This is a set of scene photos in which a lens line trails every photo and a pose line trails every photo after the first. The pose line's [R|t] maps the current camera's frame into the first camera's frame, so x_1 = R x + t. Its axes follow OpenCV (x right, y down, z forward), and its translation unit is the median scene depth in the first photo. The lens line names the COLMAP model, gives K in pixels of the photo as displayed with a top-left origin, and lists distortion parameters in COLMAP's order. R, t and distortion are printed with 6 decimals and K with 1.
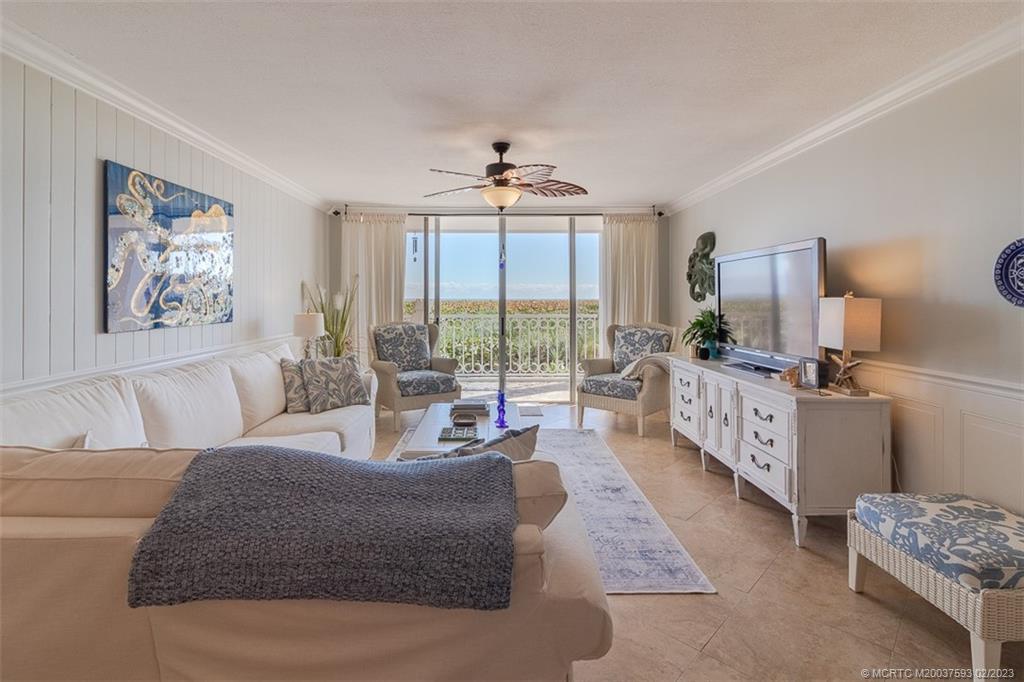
lens RADIAL K [[485.6, 0, 510.1], [0, 485.6, 300.5], [0, 0, 1]] dist [-0.016335, 0.001351]
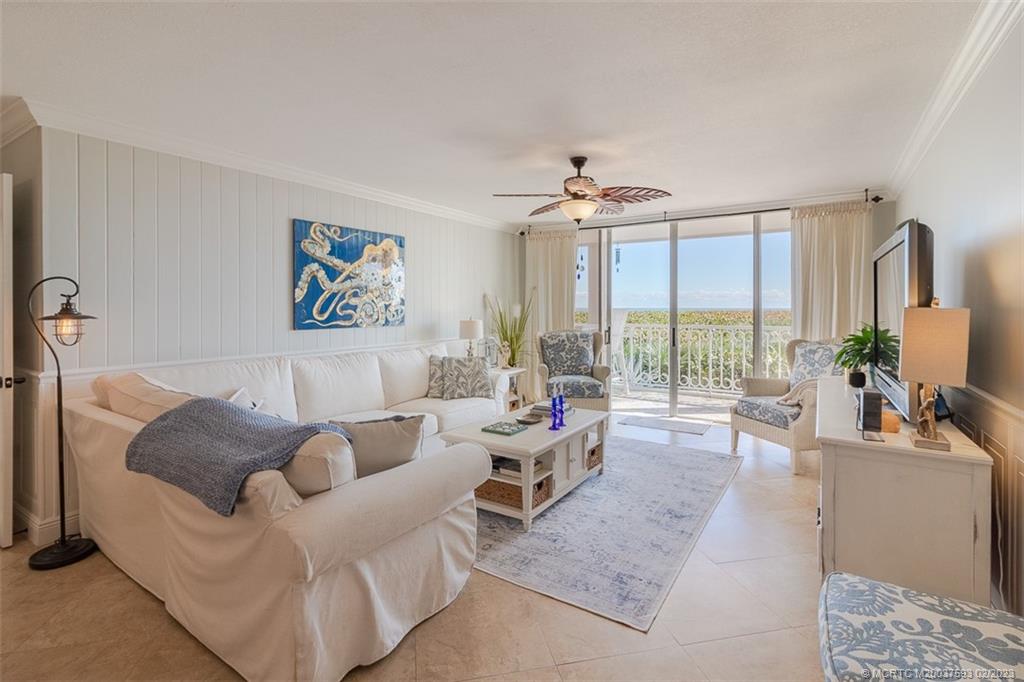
lens RADIAL K [[485.6, 0, 517.4], [0, 485.6, 308.6], [0, 0, 1]] dist [-0.016335, 0.001351]
pose [[0.832461, 0.001653, -0.554081, 0.373631], [-0.002912, 0.999995, -0.001393, -0.000785], [0.554076, 0.002773, 0.832462, 0.054650]]
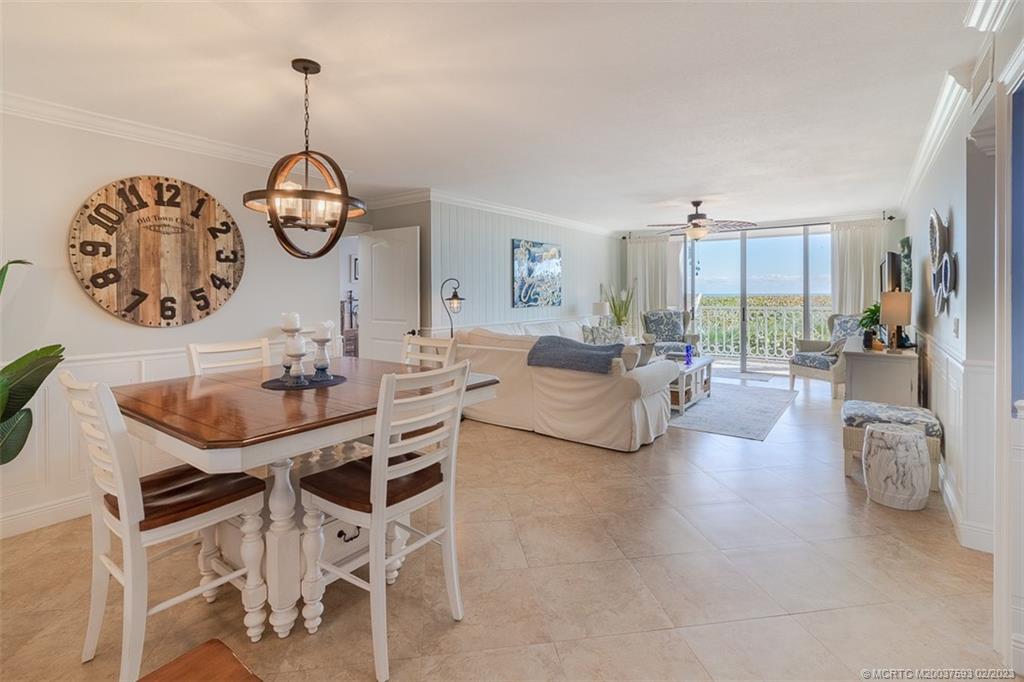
lens RADIAL K [[485.6, 0, 519.6], [0, 485.6, 297.9], [0, 0, 1]] dist [-0.016335, 0.001351]
pose [[0.798844, 0.000957, -0.601538, 0.421533], [0.002169, 0.999988, 0.004470, 0.002808], [0.601535, -0.004876, 0.798832, -0.599791]]
